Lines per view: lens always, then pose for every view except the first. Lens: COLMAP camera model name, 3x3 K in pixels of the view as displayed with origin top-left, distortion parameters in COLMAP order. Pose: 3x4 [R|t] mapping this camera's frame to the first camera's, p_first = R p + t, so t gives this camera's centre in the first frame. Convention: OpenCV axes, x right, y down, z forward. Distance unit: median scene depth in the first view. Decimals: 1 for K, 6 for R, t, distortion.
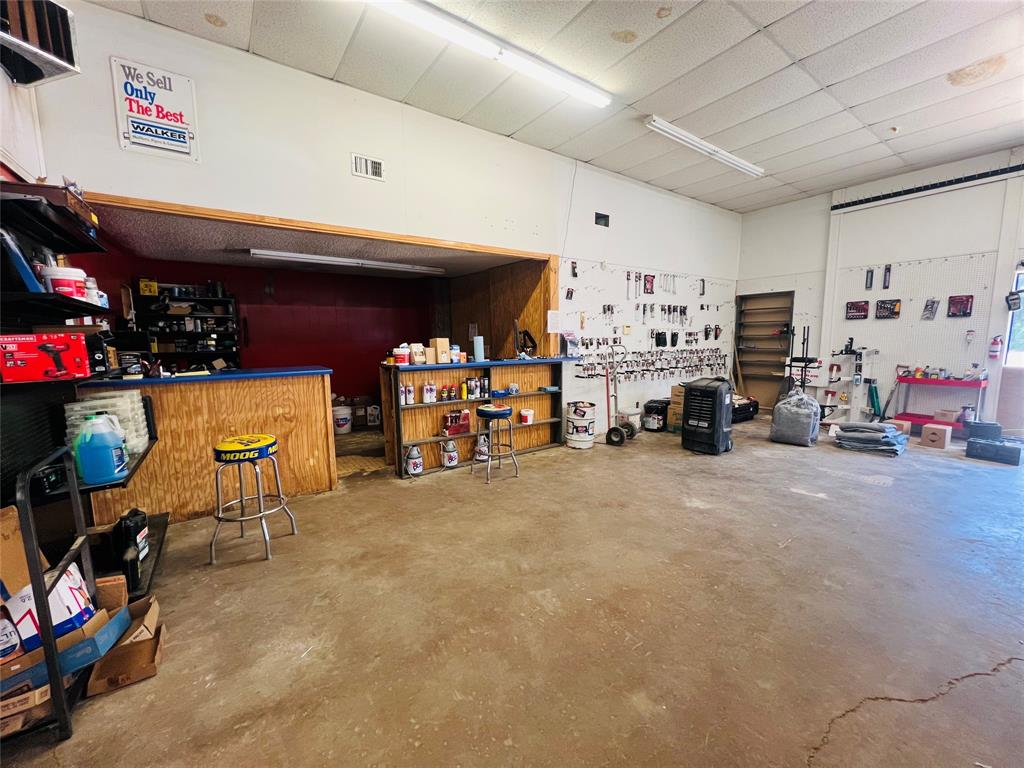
lens RADIAL K [[407.6, 0, 512.2], [0, 407.6, 385.0], [0, 0, 1]] dist [-0.002656, -0.000461]
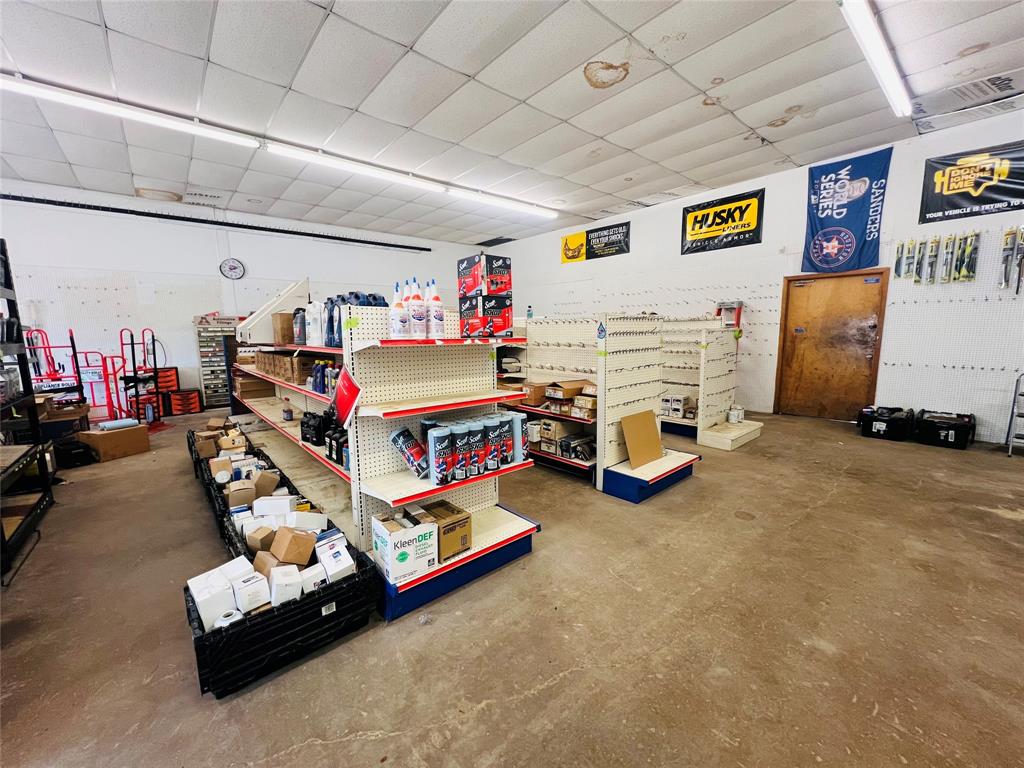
lens RADIAL K [[407.6, 0, 513.2], [0, 407.6, 386.2], [0, 0, 1]] dist [-0.002656, -0.000461]
pose [[-0.995382, 0.033236, -0.090057, 0.404774], [0.008715, 0.965564, 0.260021, -0.069709], [0.095598, 0.258035, -0.961394, 0.583825]]
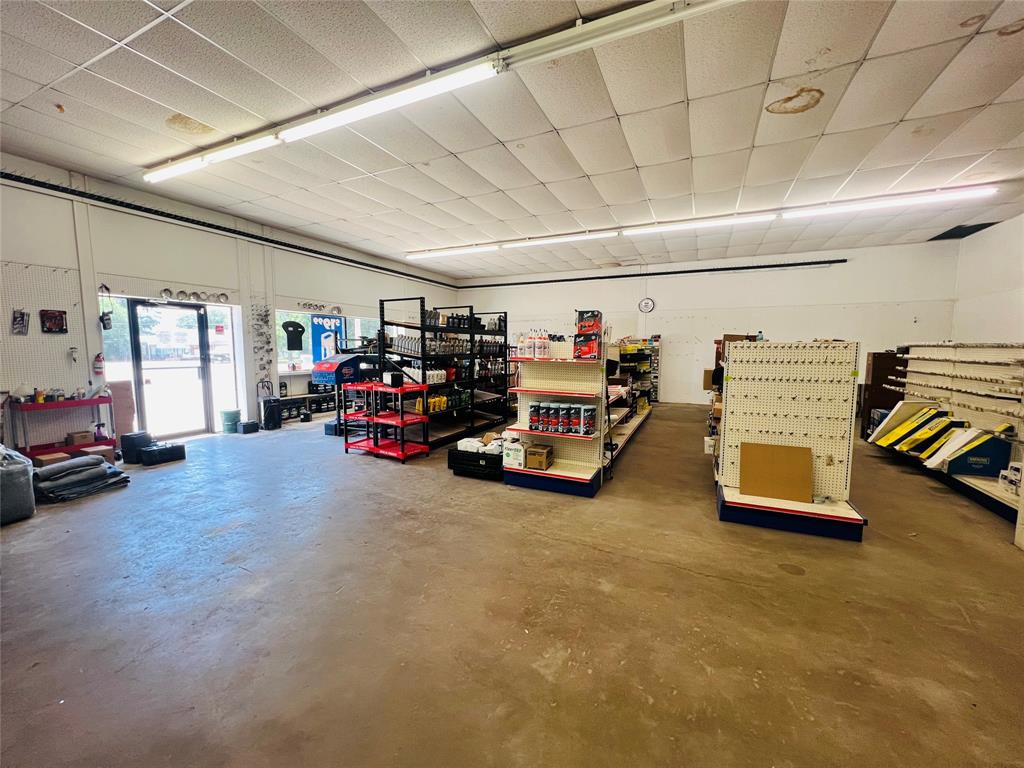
lens RADIAL K [[407.6, 0, 513.4], [0, 407.6, 386.0], [0, 0, 1]] dist [-0.002656, -0.000461]
pose [[-0.498898, -0.076287, 0.863297, -0.257848], [0.106709, 0.983132, 0.148543, -0.082161], [-0.860066, 0.166229, -0.482342, 0.623083]]
